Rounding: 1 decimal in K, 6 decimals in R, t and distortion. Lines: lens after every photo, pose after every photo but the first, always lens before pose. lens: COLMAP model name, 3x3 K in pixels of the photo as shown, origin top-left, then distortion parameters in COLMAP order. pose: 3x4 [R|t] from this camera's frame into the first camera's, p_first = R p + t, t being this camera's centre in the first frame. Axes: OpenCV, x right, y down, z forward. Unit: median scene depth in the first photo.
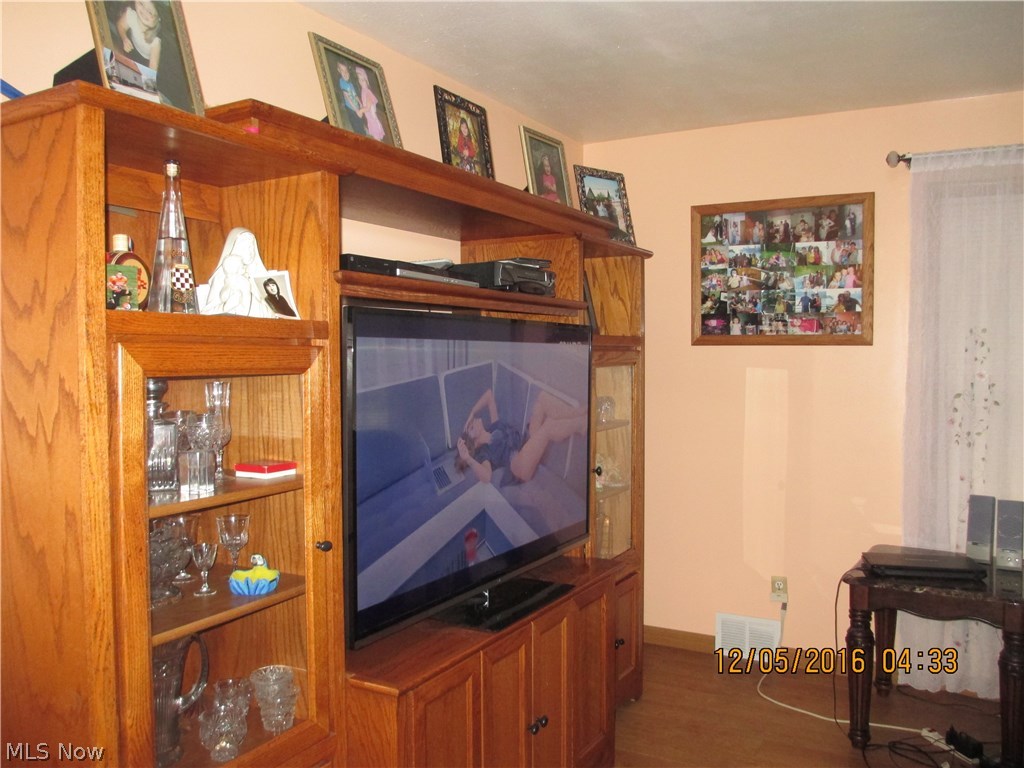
lens RADIAL K [[845.6, 0, 516.0], [0, 845.6, 379.6], [0, 0, 1]] dist [-0.062102, 0.019417]
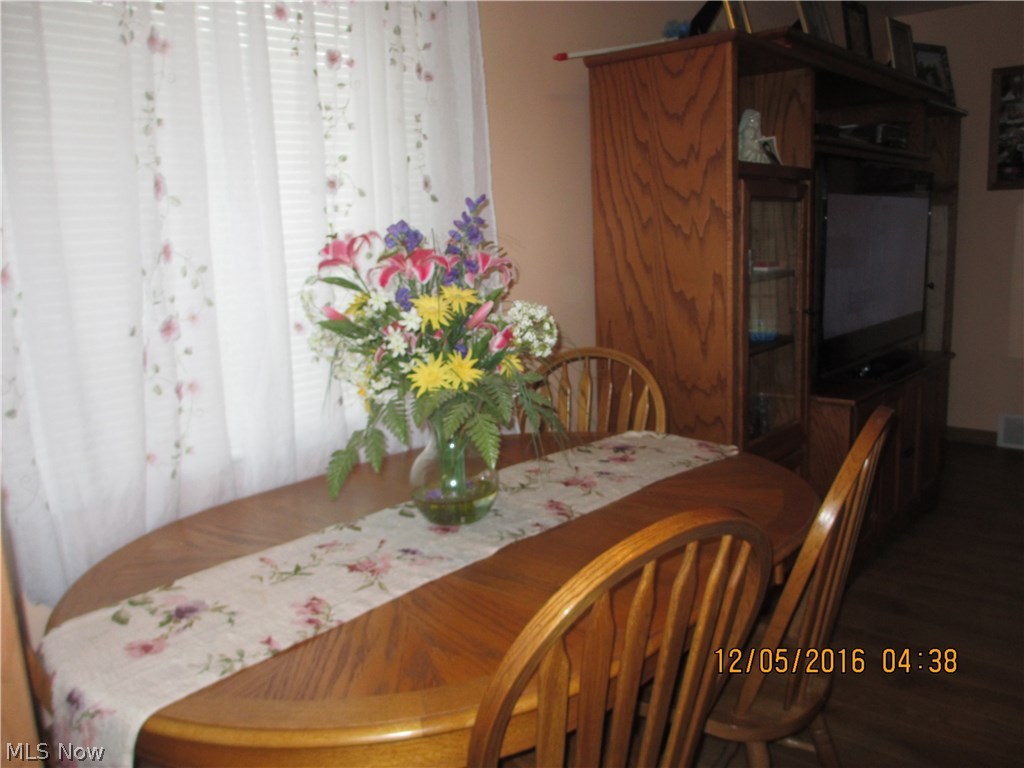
lens RADIAL K [[835.1, 0, 512.0], [0, 835.1, 384.0], [0, 0, 1]] dist [-0.118625, 0.071606]
pose [[0.973901, 0.009878, -0.226757, -0.534432], [0.026667, 0.987154, 0.157533, 0.093917], [0.225400, -0.159468, 0.961127, -0.823836]]
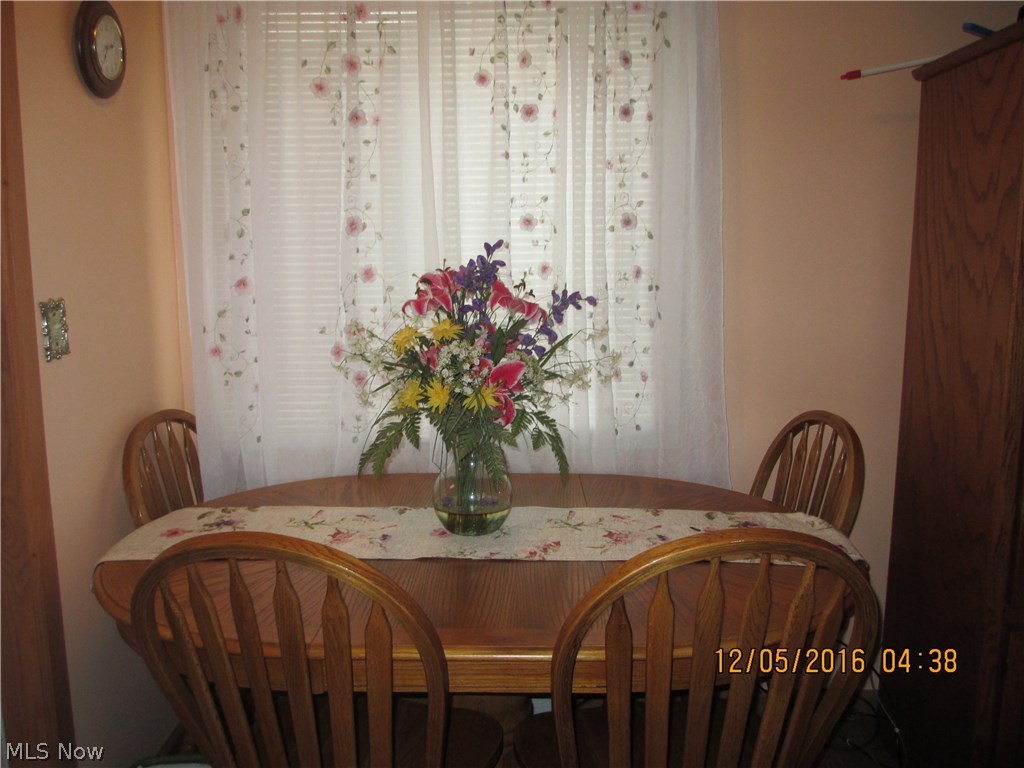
lens RADIAL K [[845.6, 0, 516.0], [0, 845.6, 379.6], [0, 0, 1]] dist [-0.062102, 0.019417]
pose [[0.487497, 0.136734, -0.862352, 0.240498], [-0.032092, 0.989800, 0.138800, 0.048789], [0.872535, -0.039990, 0.486912, -0.329586]]
